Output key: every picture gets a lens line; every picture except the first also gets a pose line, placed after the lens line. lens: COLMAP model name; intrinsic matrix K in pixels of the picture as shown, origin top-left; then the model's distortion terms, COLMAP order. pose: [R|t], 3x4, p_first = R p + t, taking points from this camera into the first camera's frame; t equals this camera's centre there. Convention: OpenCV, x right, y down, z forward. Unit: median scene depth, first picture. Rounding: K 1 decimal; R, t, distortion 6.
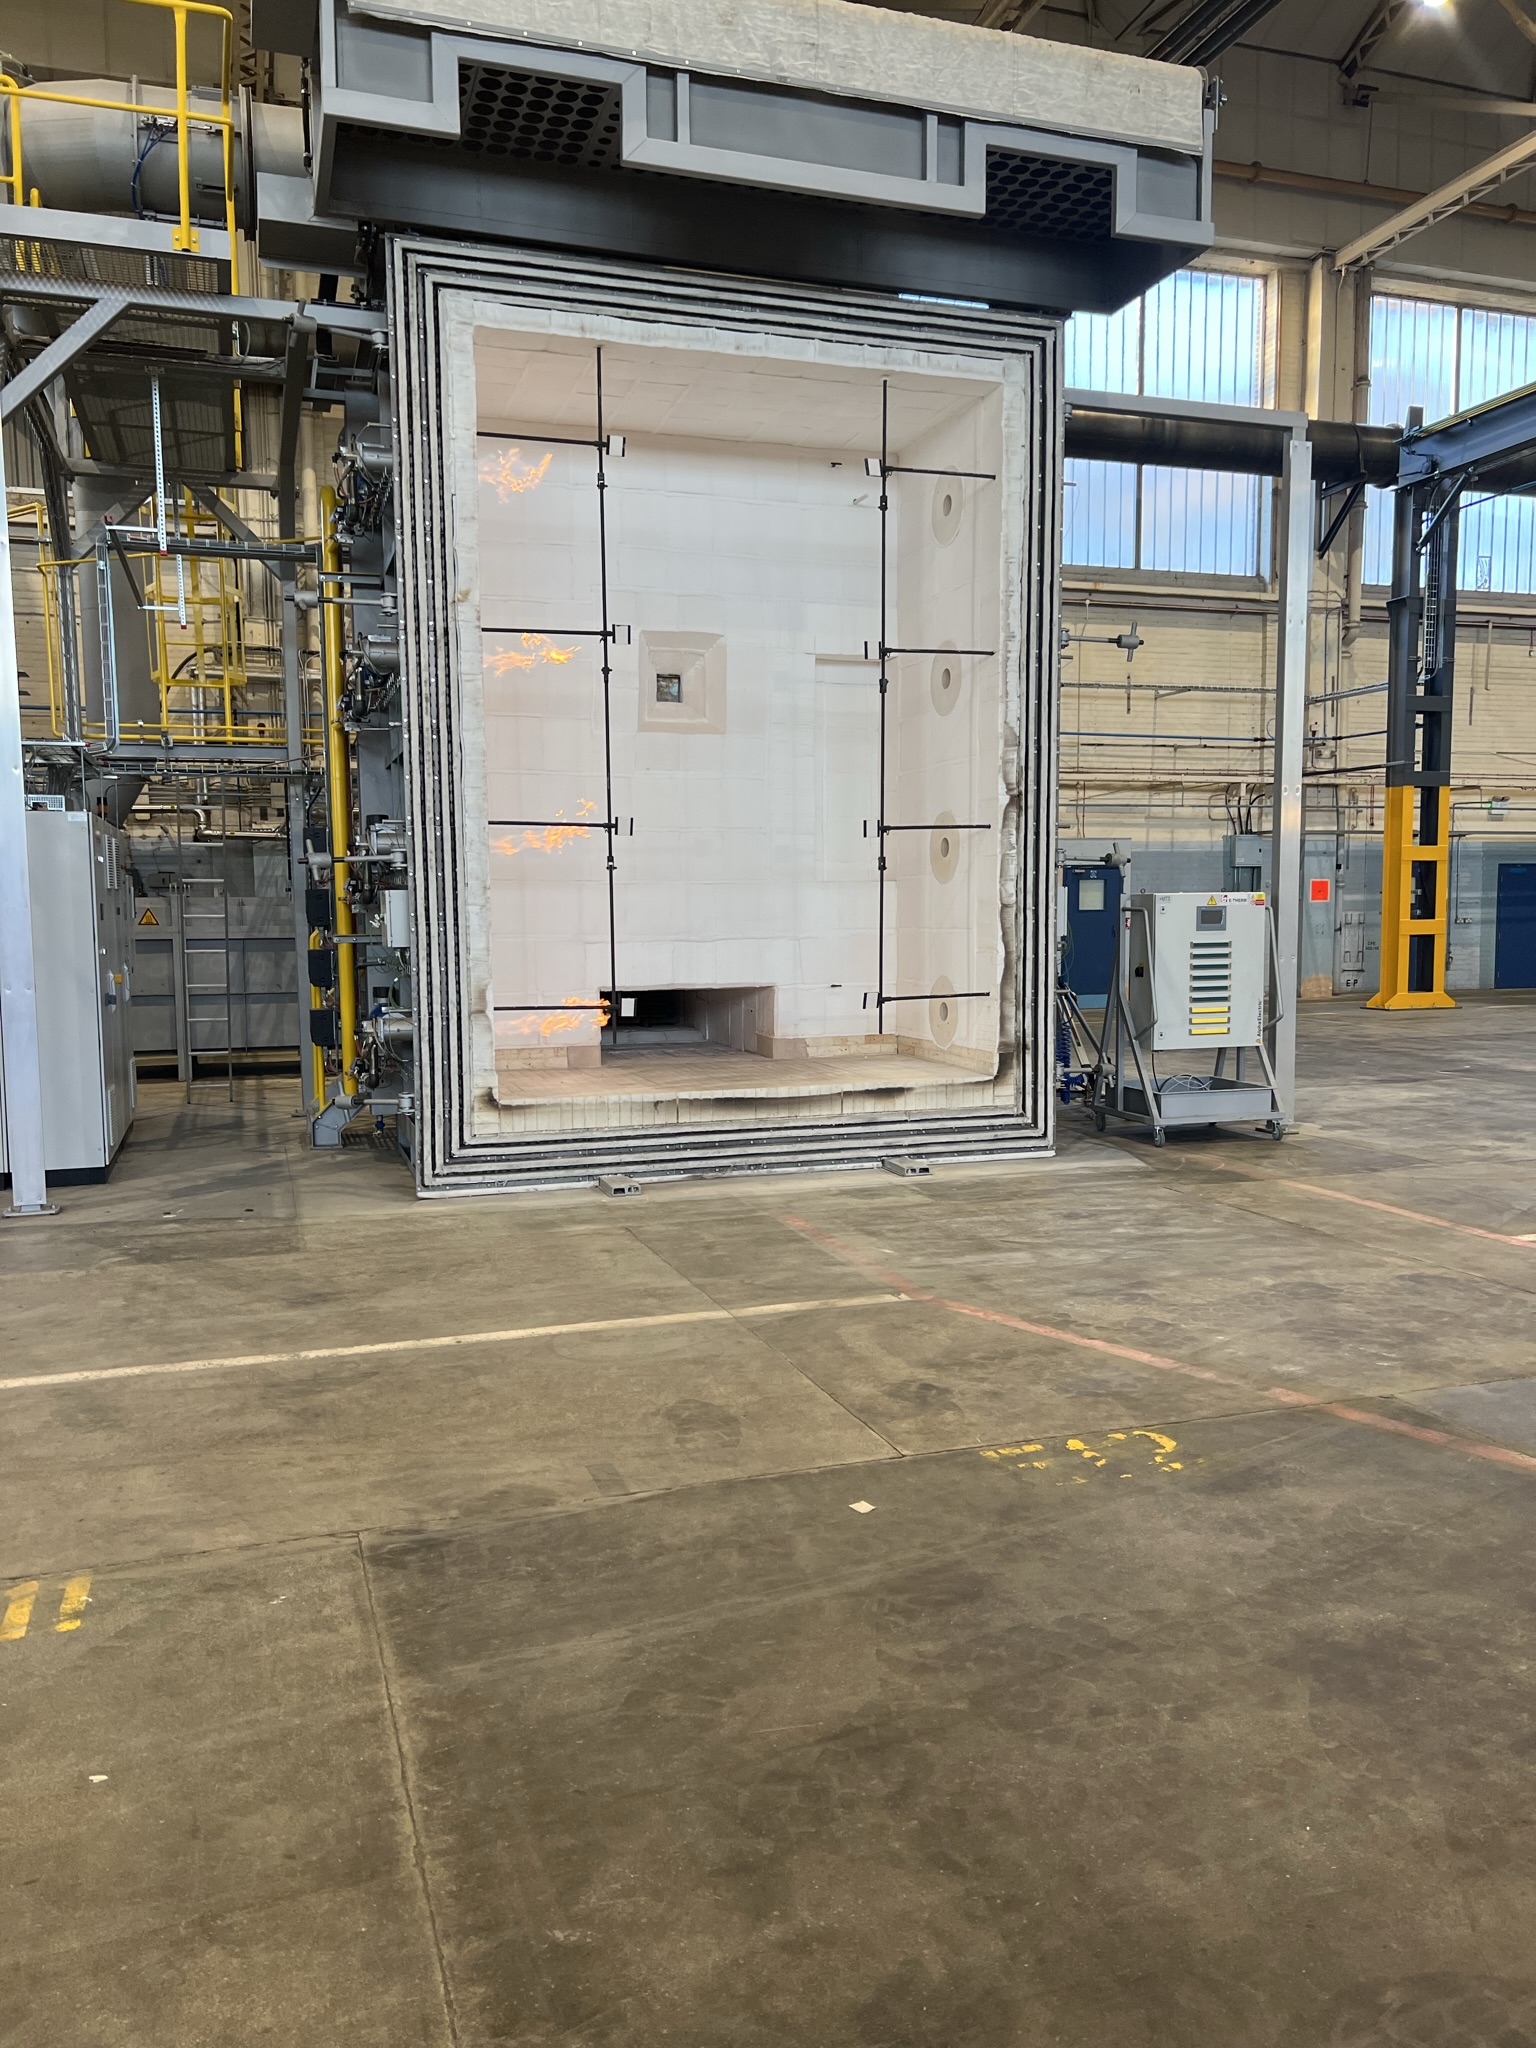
lens RADIAL K [[1565.2, 0, 767.6], [0, 1565.2, 1065.5], [0, 0, 1]] dist [0.013186, -0.006316]
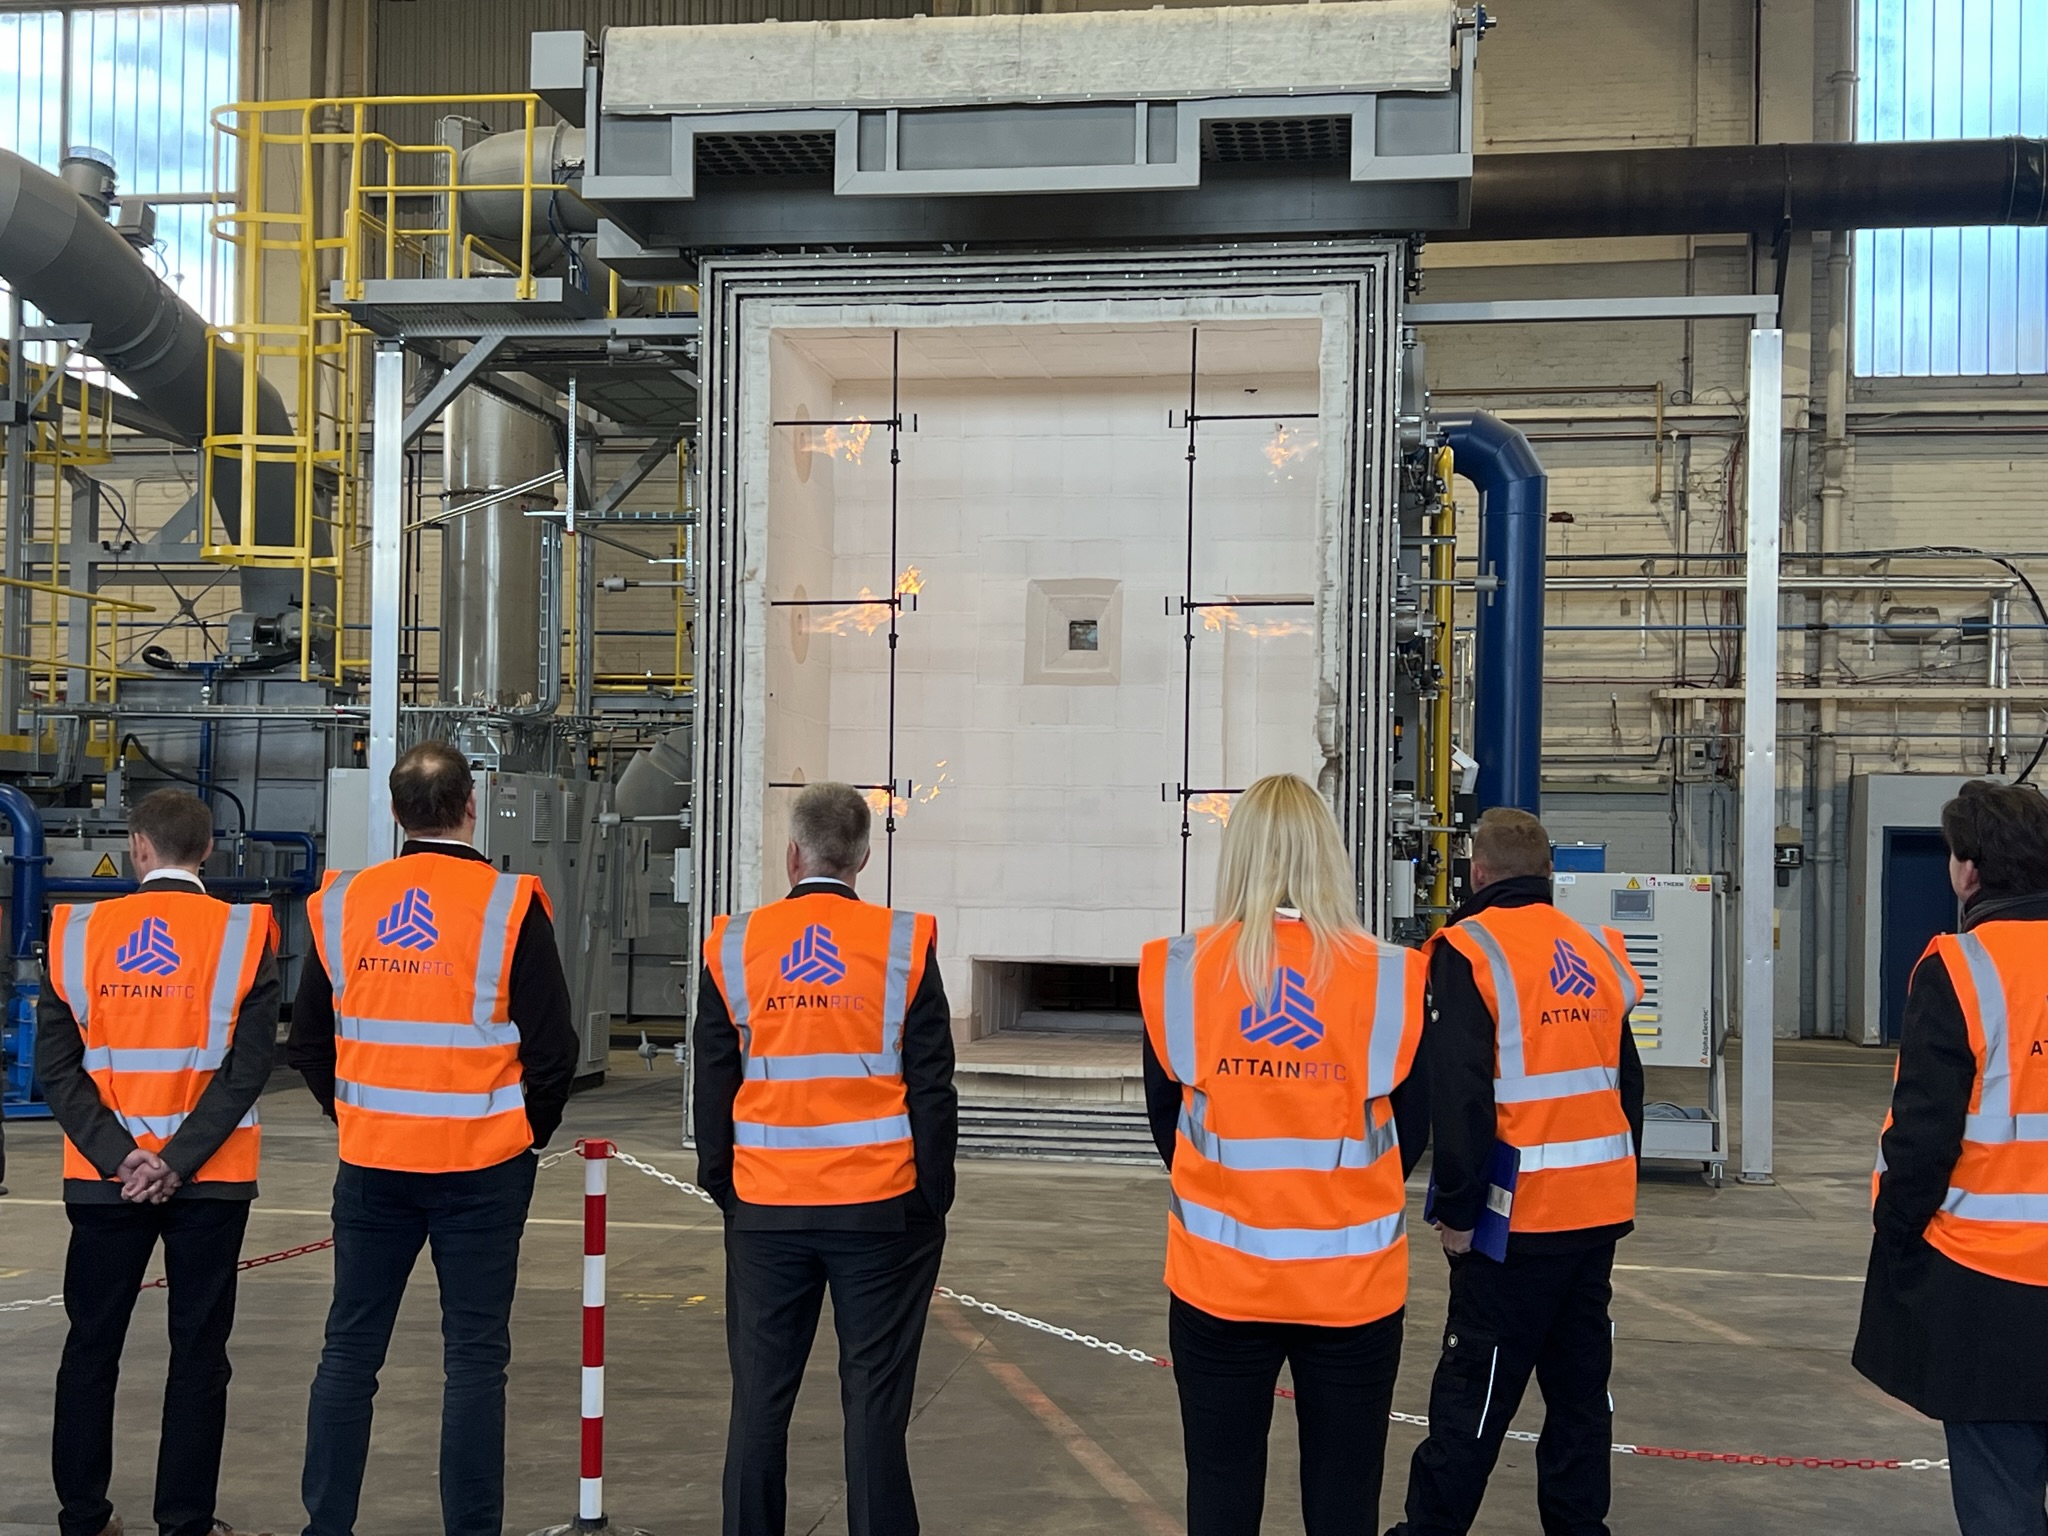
lens RADIAL K [[2549.1, 0, 1022.4], [0, 2549.1, 764.7], [0, 0, 1]] dist [0.211989, -0.854597]
pose [[0.881708, 0.007701, -0.471733, 0.781240], [-0.072423, 0.990225, -0.119200, 0.020673], [0.466204, 0.139264, 0.873647, -0.405149]]
